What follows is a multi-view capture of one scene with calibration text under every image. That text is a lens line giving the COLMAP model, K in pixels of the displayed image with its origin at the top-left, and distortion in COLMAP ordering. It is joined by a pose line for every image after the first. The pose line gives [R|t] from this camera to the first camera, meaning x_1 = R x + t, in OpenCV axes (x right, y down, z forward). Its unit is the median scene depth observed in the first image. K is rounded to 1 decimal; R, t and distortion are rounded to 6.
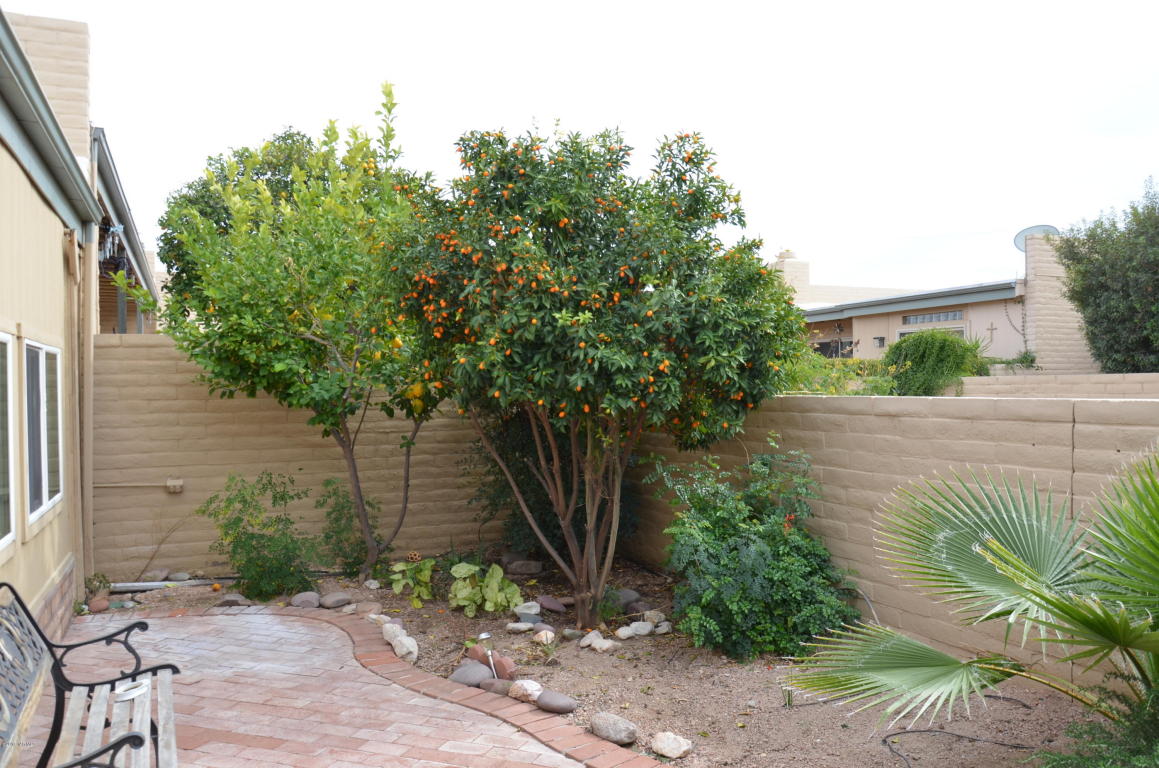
lens RADIAL K [[881.0, 0, 577.9], [0, 881.0, 381.4], [0, 0, 1]] dist [-0.044346, -0.013142]
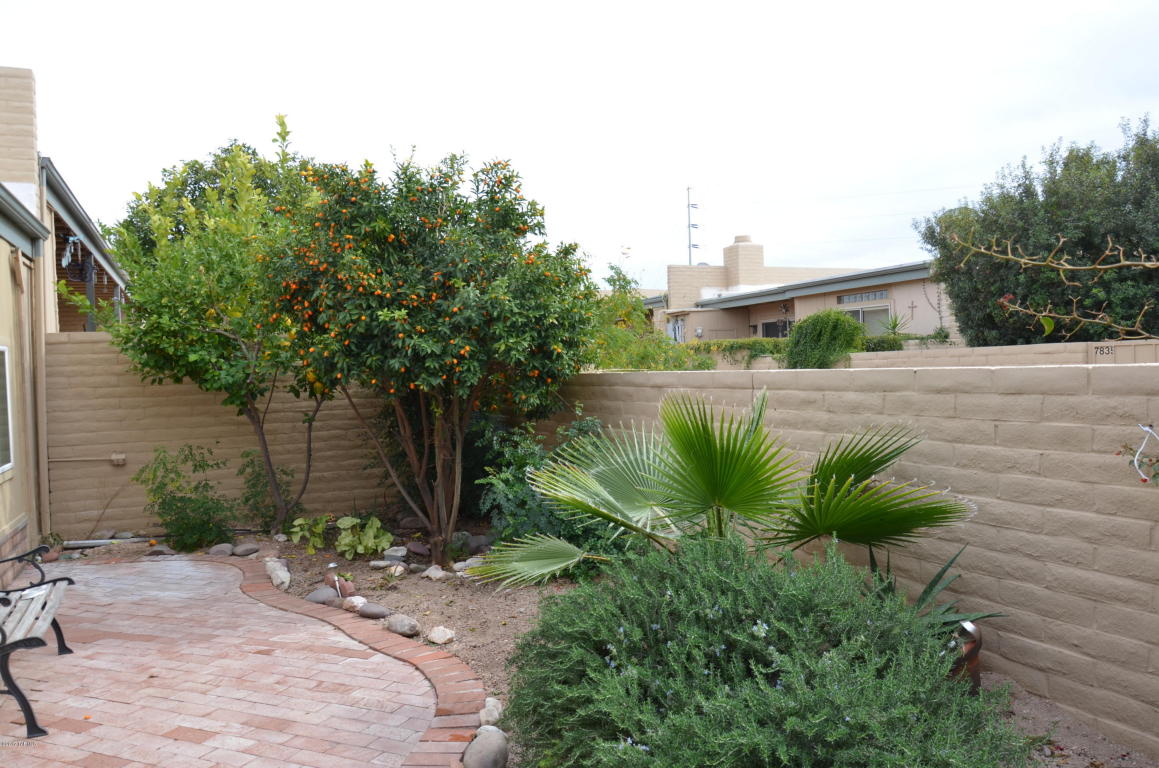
lens RADIAL K [[881.0, 0, 580.5], [0, 881.0, 385.0], [0, 0, 1]] dist [-0.044346, -0.013142]
pose [[0.999760, -0.020085, -0.008690, 0.219716], [0.020290, 0.999503, 0.024119, 0.003411], [0.008202, -0.024290, 0.999671, -0.214350]]
